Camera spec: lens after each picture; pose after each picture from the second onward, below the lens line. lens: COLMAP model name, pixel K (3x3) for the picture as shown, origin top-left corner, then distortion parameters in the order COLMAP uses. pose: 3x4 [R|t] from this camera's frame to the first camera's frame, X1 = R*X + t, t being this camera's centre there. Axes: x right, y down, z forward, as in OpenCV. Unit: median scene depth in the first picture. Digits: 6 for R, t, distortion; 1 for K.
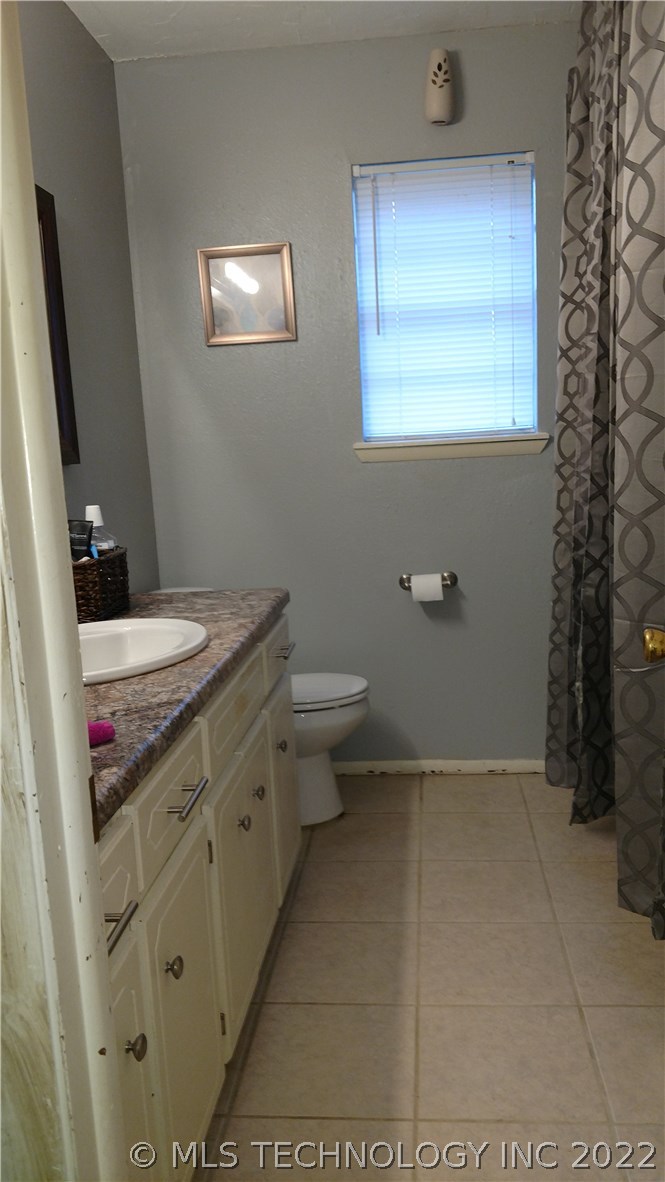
lens RADIAL K [[908.6, 0, 337.5], [0, 908.6, 605.2], [0, 0, 1]] dist [0.187376, -0.395956]
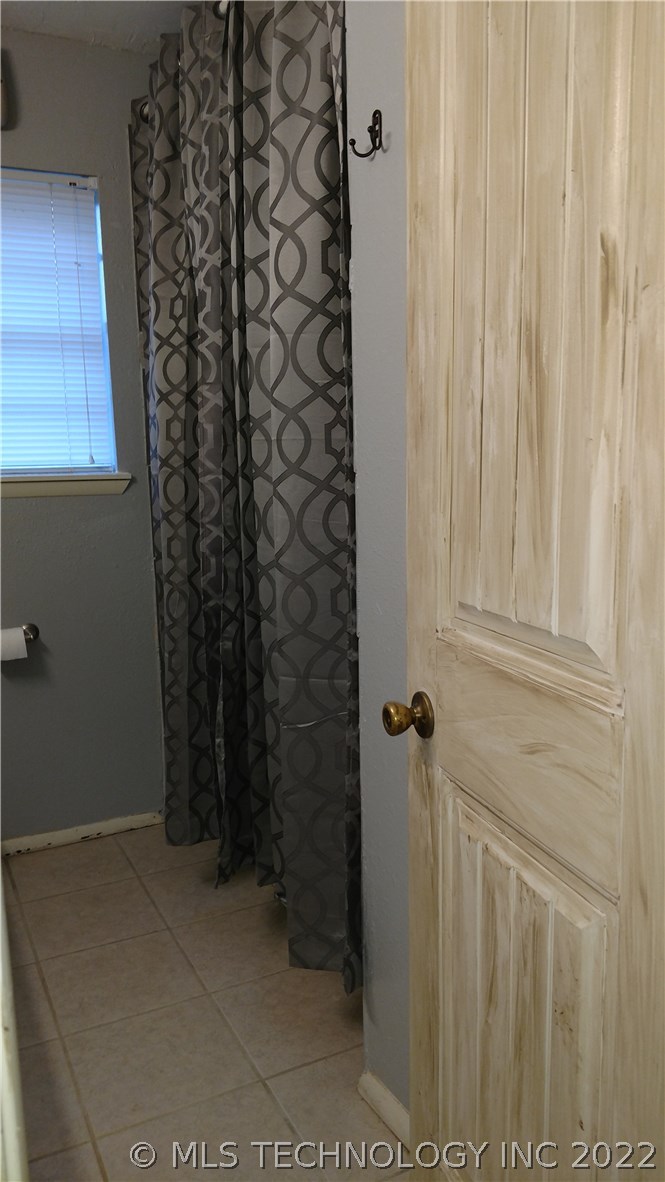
lens RADIAL K [[908.6, 0, 337.5], [0, 908.6, 605.2], [0, 0, 1]] dist [0.187376, -0.395956]
pose [[0.845273, -0.055351, 0.531460, -0.124429], [0.064726, 0.997903, 0.000986, -0.044674], [-0.530399, 0.033566, 0.847083, 0.096885]]
